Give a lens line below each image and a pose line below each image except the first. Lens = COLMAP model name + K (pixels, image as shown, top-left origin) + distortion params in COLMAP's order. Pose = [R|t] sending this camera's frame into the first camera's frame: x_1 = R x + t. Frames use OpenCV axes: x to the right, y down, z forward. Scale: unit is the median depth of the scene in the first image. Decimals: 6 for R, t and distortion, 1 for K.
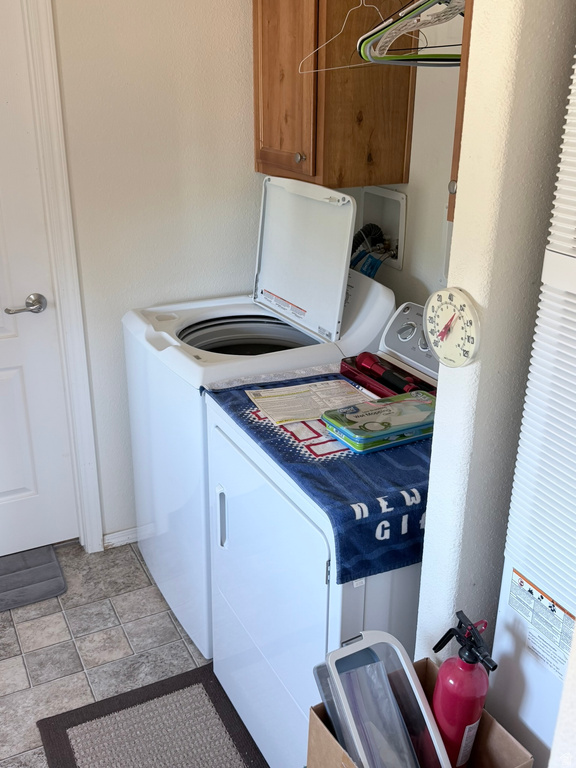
lens RADIAL K [[756.0, 0, 288.2], [0, 756.0, 380.5], [0, 0, 1]] dist [0.047750, 0.000000]
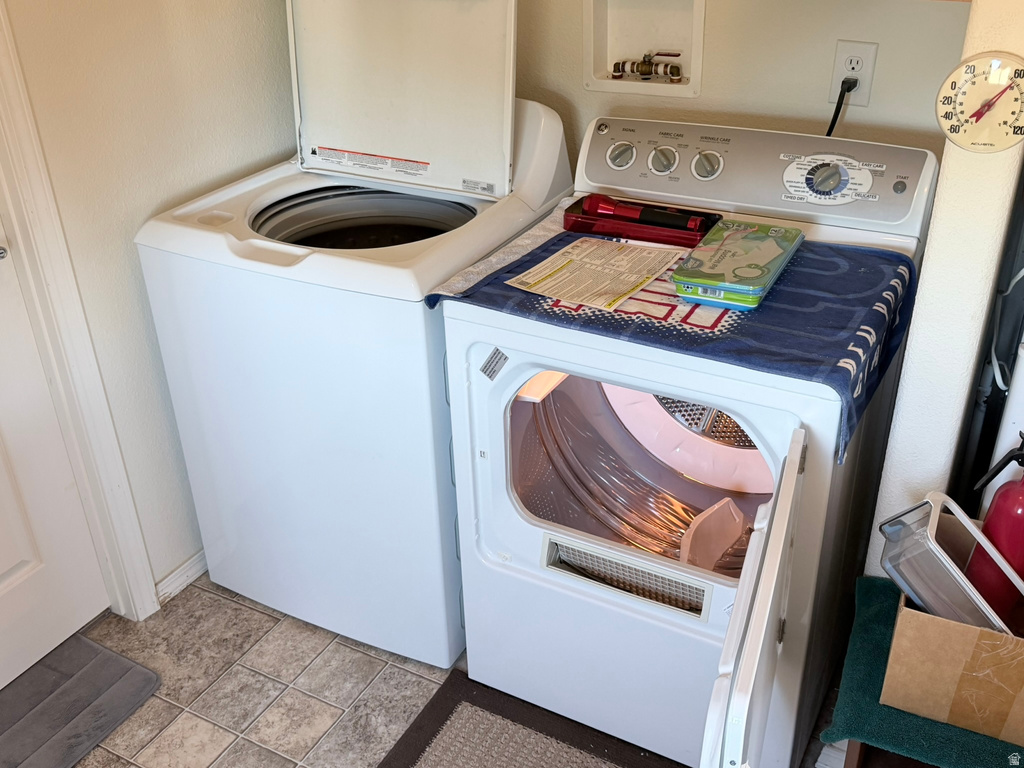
lens RADIAL K [[1008.0, 0, 511.3], [0, 1008.0, 390.8], [0, 0, 1]] dist [0.047750, 0.000000]
pose [[0.832415, -0.301628, 0.464872, -0.423549], [0.235932, 0.951962, 0.195203, -0.058217], [-0.501420, -0.052812, 0.863591, 0.157680]]
